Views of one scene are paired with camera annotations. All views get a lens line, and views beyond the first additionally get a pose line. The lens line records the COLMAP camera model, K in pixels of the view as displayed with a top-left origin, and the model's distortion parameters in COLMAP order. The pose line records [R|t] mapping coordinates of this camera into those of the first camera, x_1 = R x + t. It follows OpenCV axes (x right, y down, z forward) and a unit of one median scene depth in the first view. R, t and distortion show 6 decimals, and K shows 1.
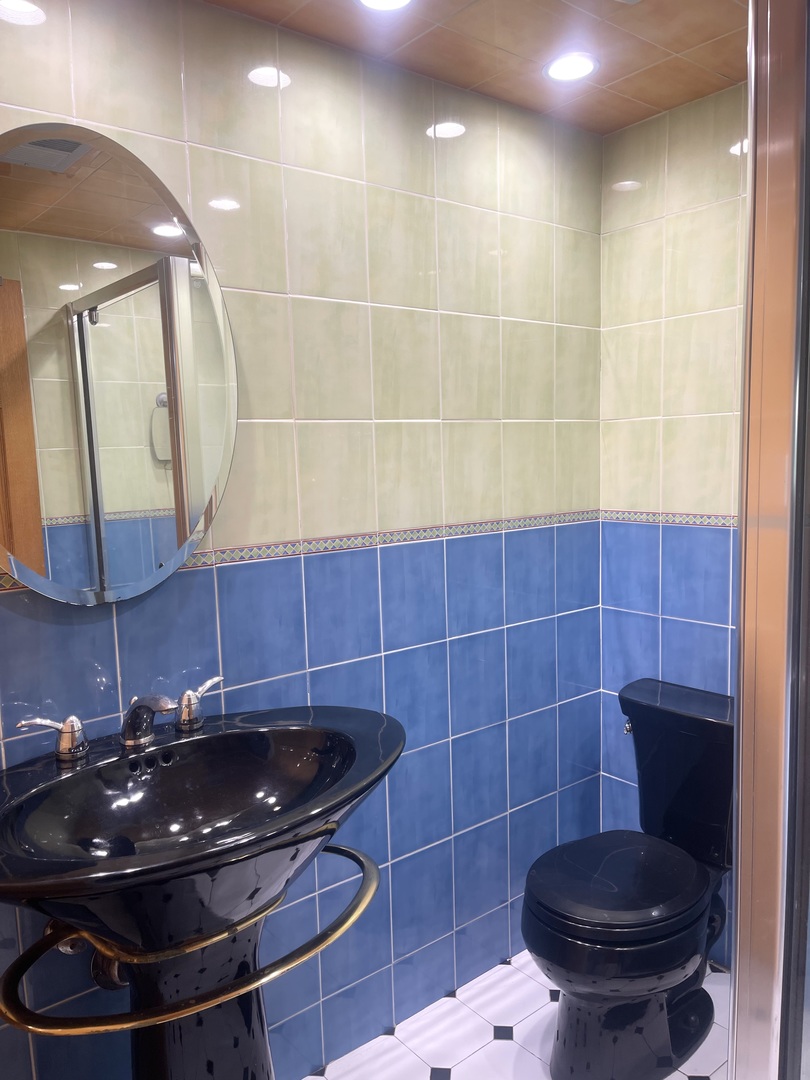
lens RADIAL K [[831.3, 0, 400.5], [0, 831.3, 538.0], [0, 0, 1]] dist [0.050553, -0.072605]
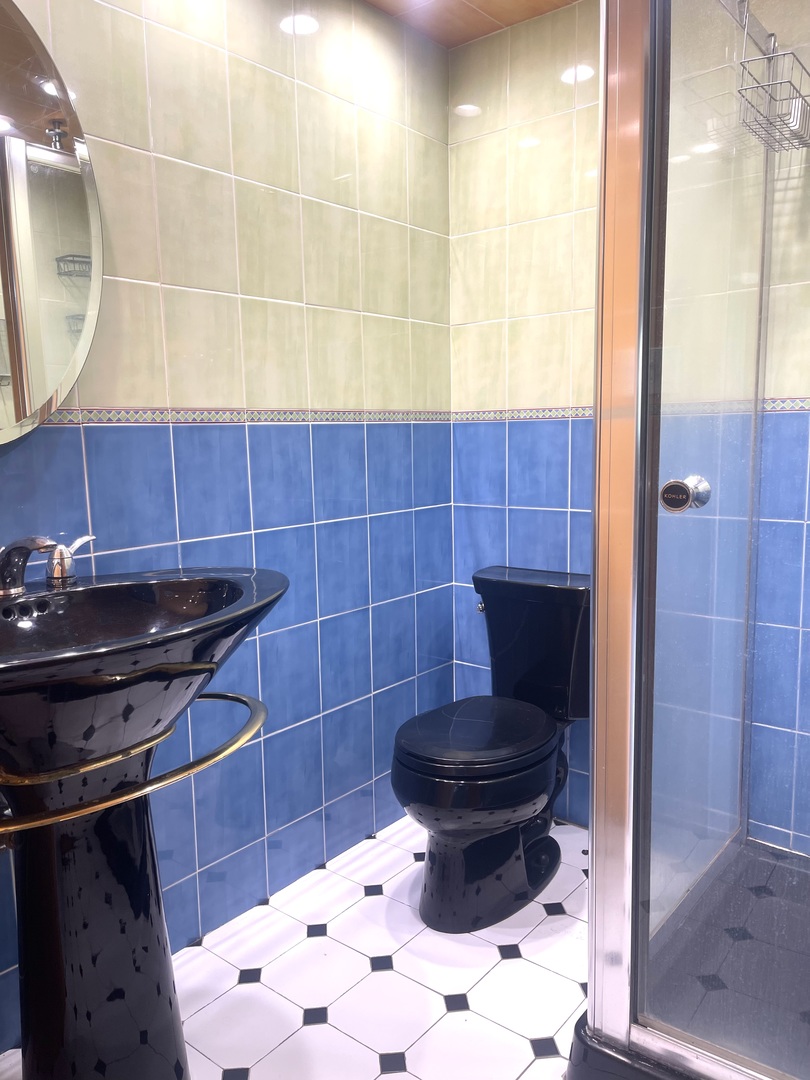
lens RADIAL K [[831.3, 0, 406.4], [0, 831.3, 541.8], [0, 0, 1]] dist [0.050553, -0.072605]
pose [[0.977747, -0.020341, 0.208799, -0.047525], [0.015157, 0.999537, 0.026401, 0.120915], [-0.209240, -0.022649, 0.977602, -0.030179]]
